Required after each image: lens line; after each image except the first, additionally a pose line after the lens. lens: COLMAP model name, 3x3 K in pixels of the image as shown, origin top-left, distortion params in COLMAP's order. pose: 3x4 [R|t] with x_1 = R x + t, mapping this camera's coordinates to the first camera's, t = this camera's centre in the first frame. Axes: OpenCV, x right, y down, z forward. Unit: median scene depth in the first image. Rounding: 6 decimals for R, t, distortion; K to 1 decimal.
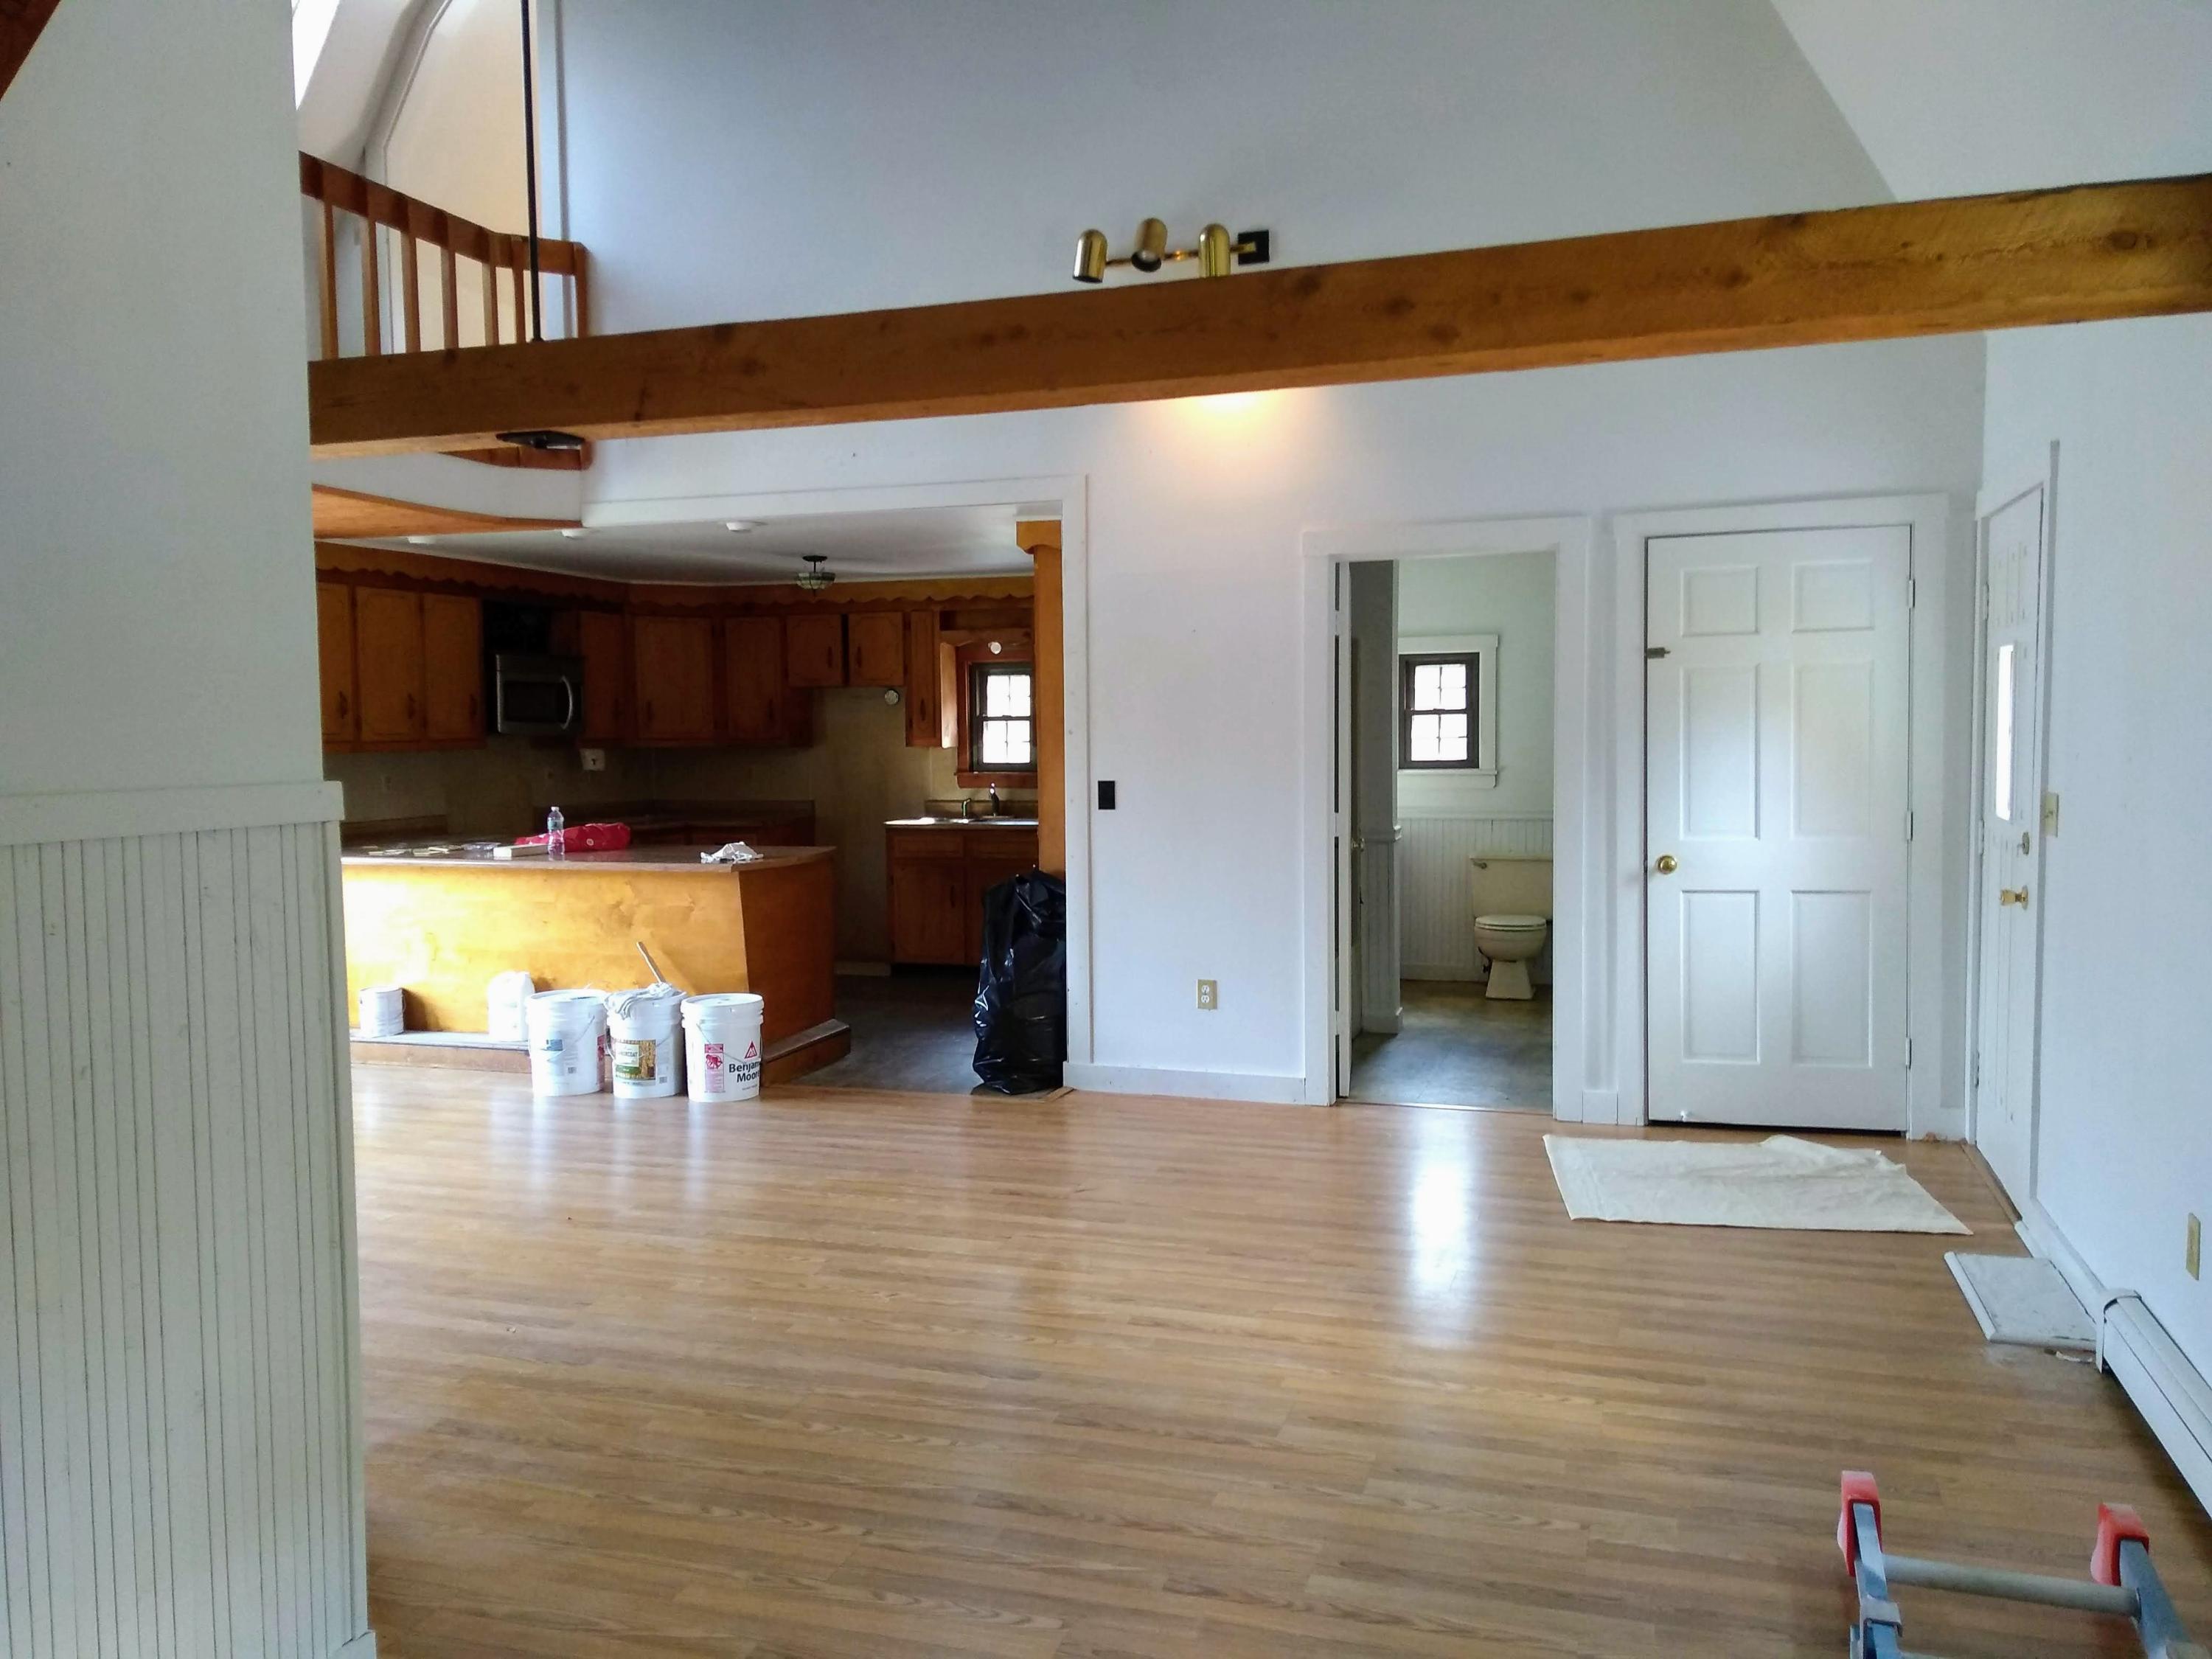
lens RADIAL K [[1716.7, 0, 1106.0], [0, 1716.7, 829.5], [0, 0, 1]] dist [0.096730, -0.133564]
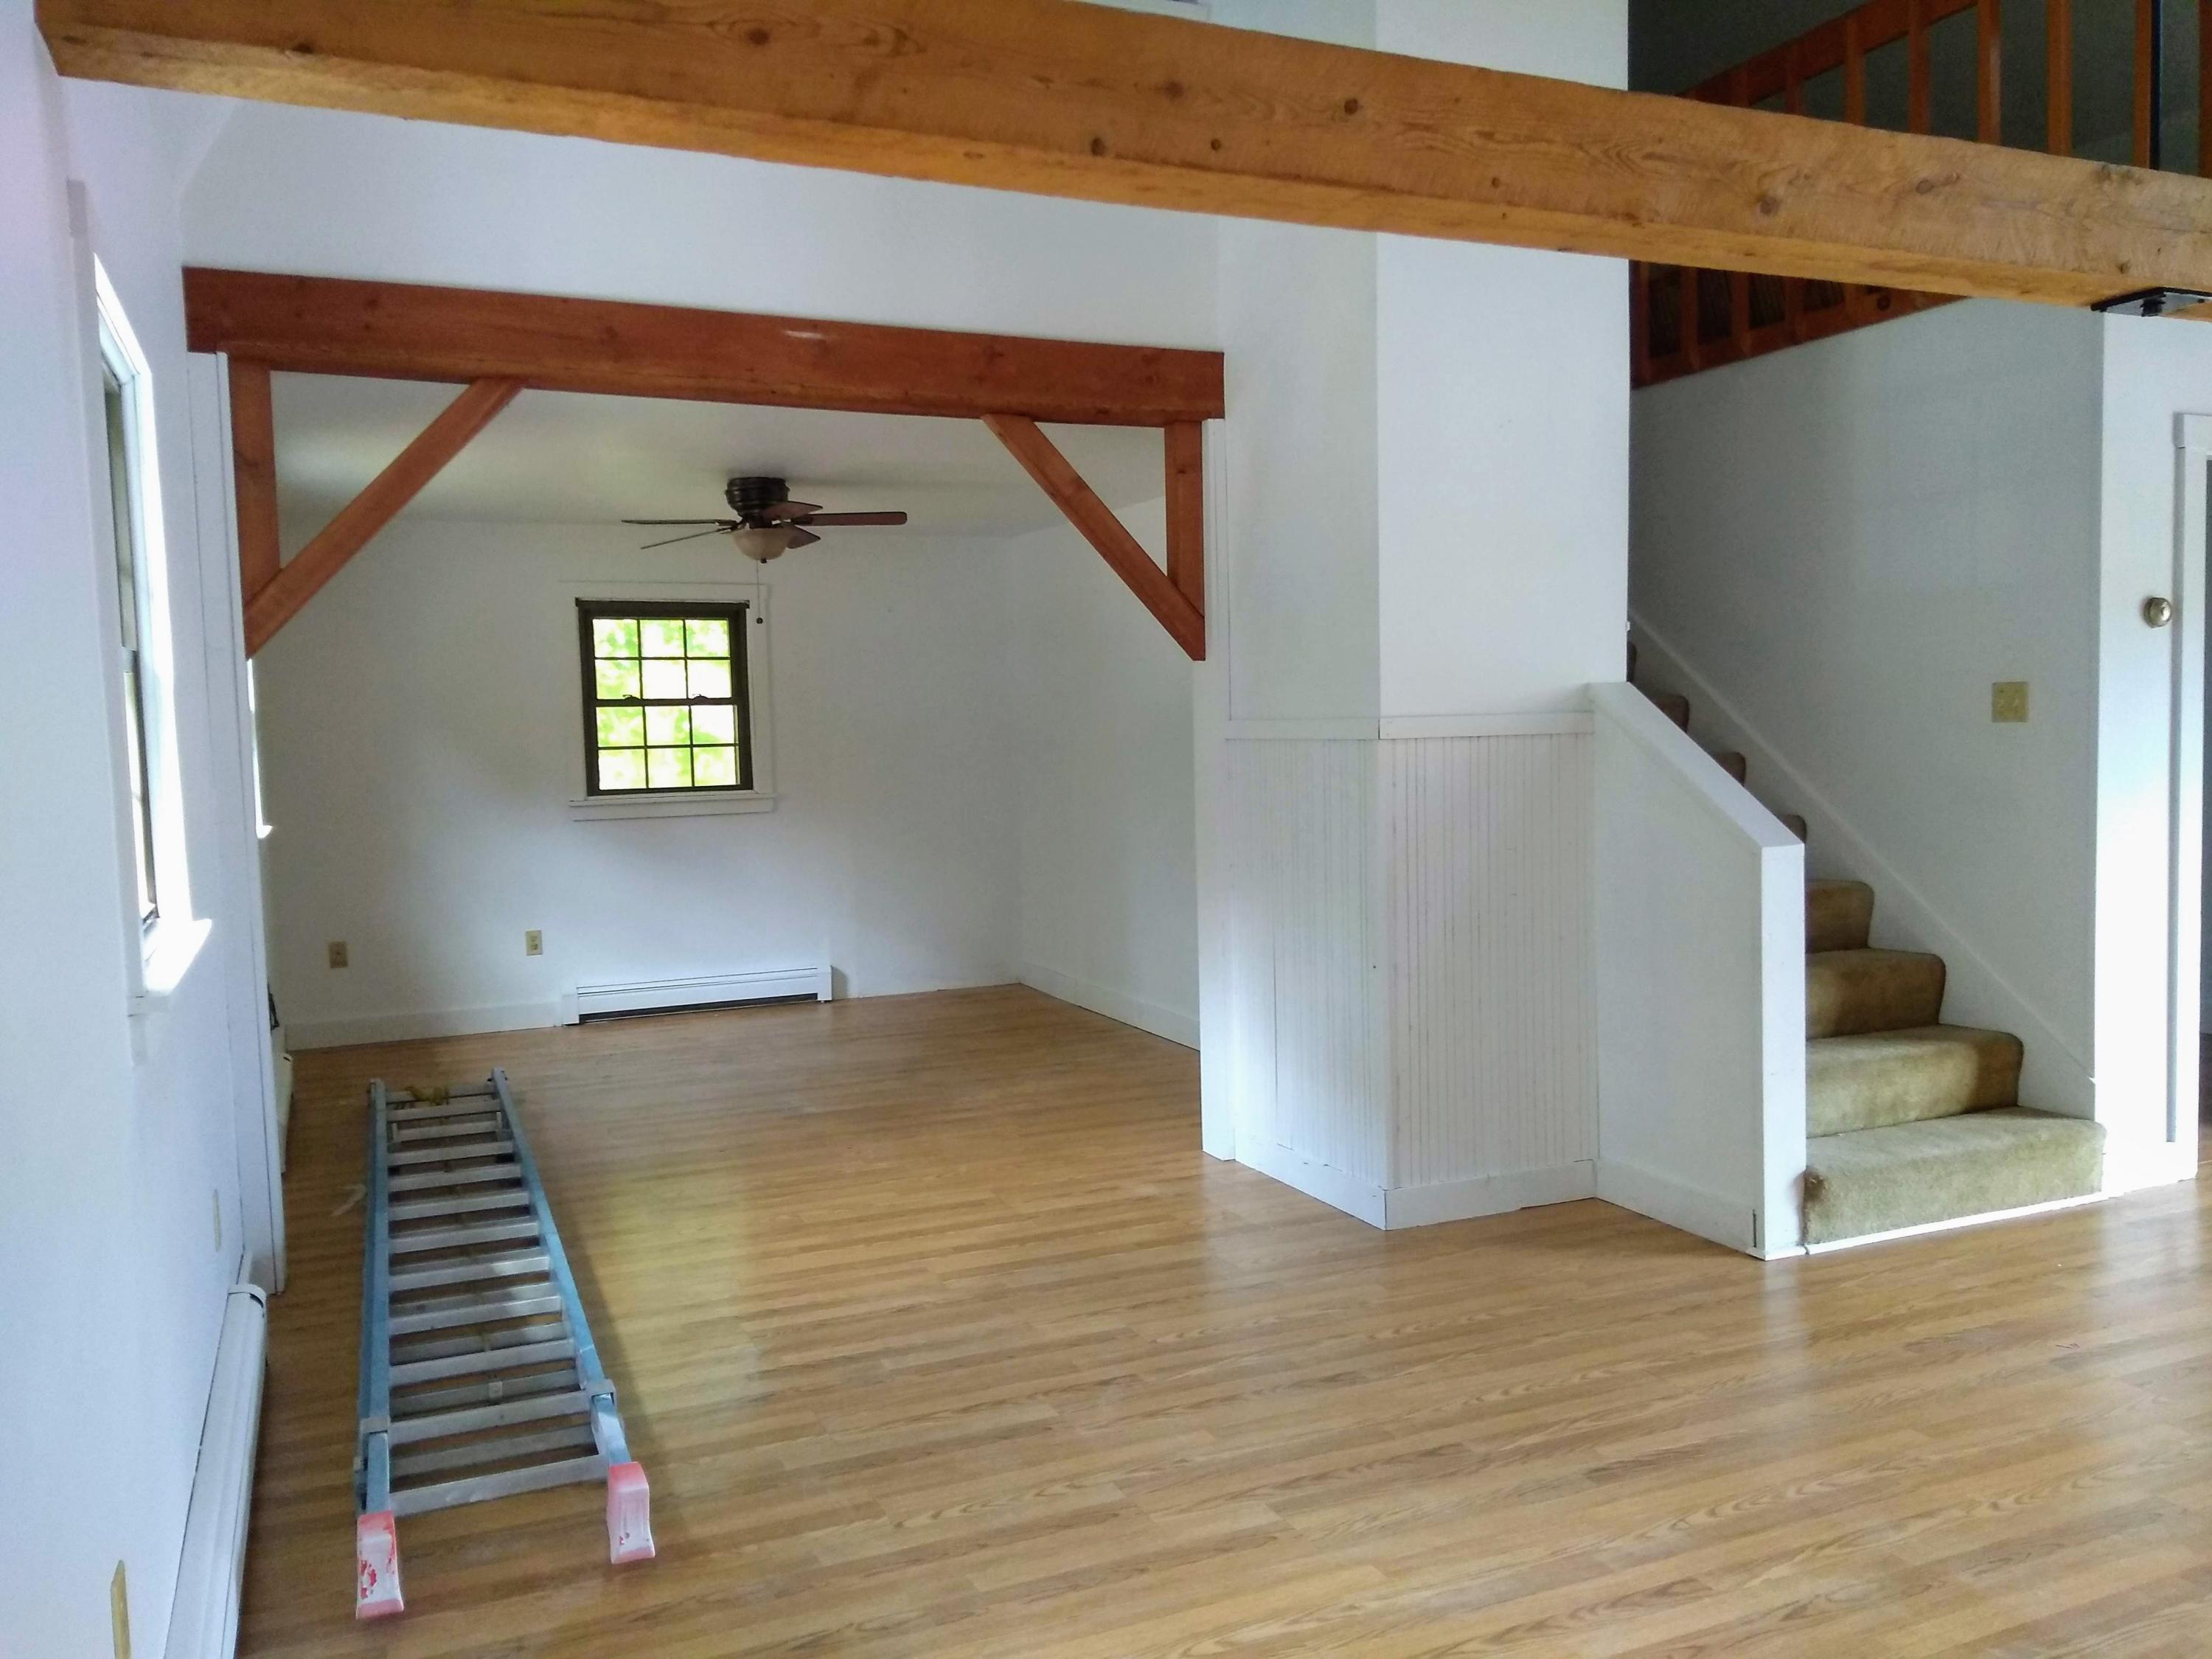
lens RADIAL K [[1716.7, 0, 1106.0], [0, 1716.7, 829.5], [0, 0, 1]] dist [0.096730, -0.133564]
pose [[-0.739235, 0.070189, -0.669780, 0.747958], [-0.011541, 0.993088, 0.116807, -0.092456], [0.673349, 0.094078, -0.733315, 1.614627]]
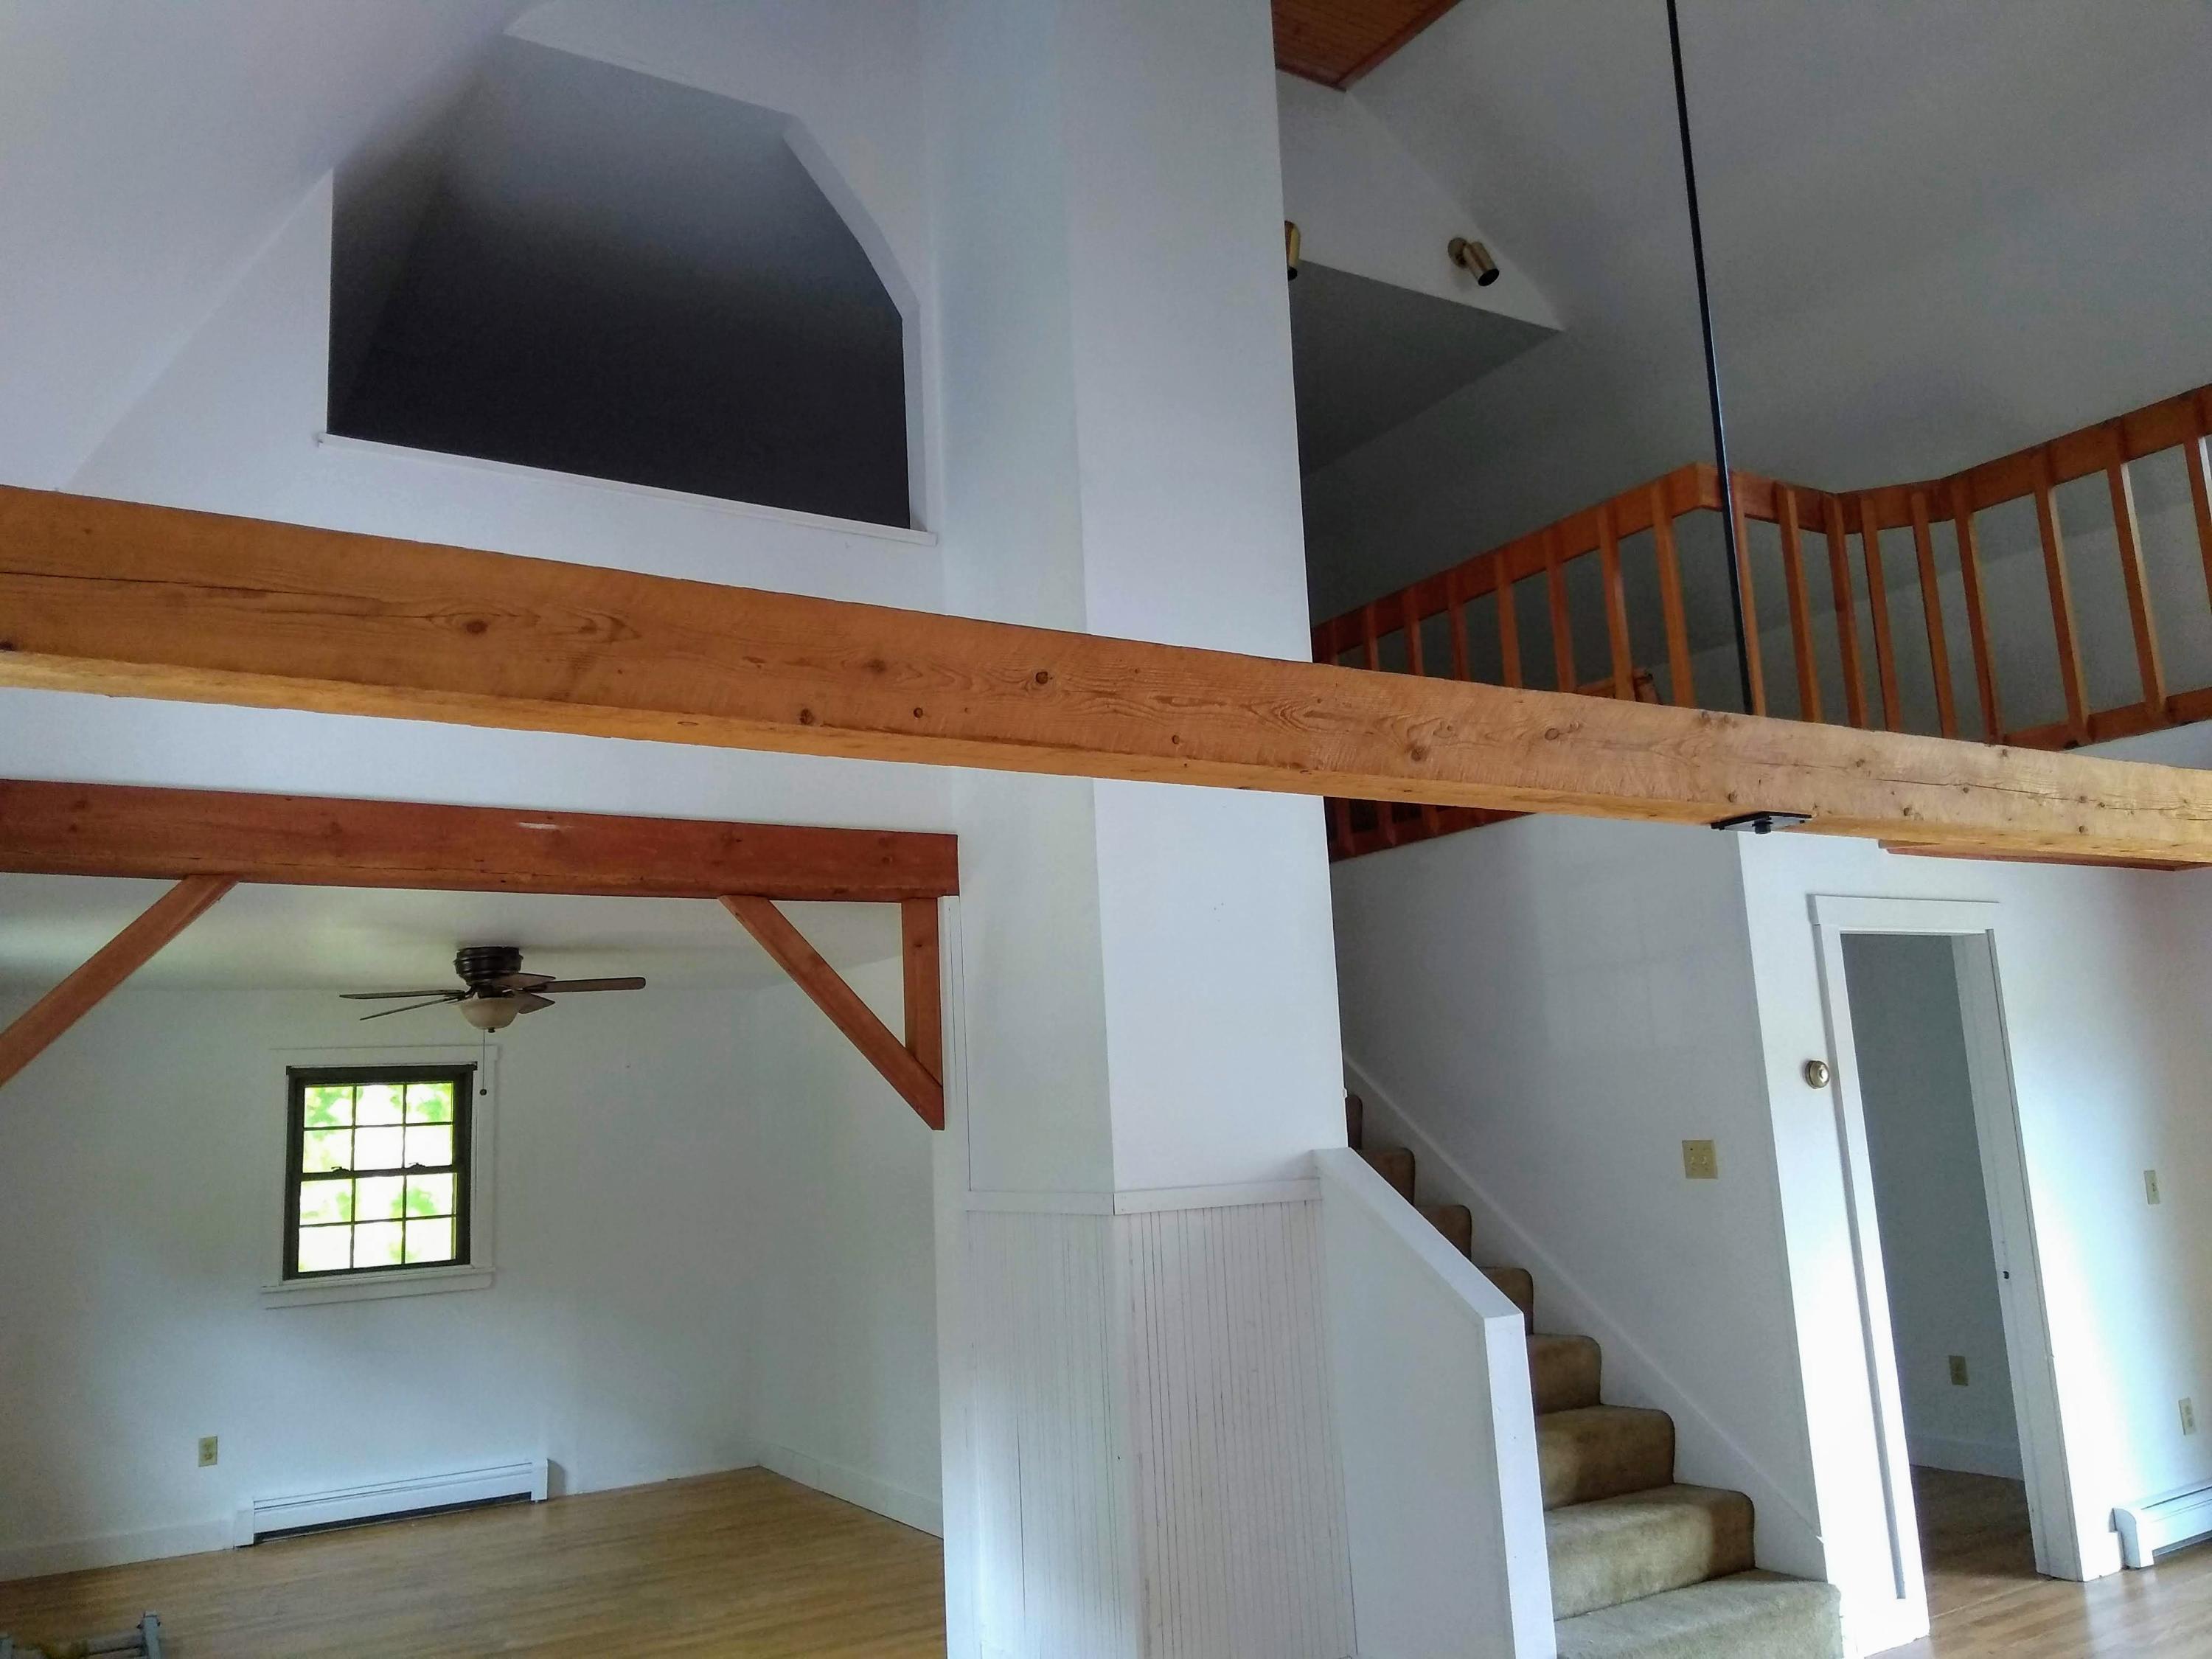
lens RADIAL K [[1716.7, 0, 1106.0], [0, 1716.7, 829.5], [0, 0, 1]] dist [0.096730, -0.133564]
pose [[-0.642351, -0.087723, -0.761374, 0.744753], [0.007874, 0.992620, -0.121010, -0.145373], [0.766370, -0.083726, -0.636919, 1.647938]]
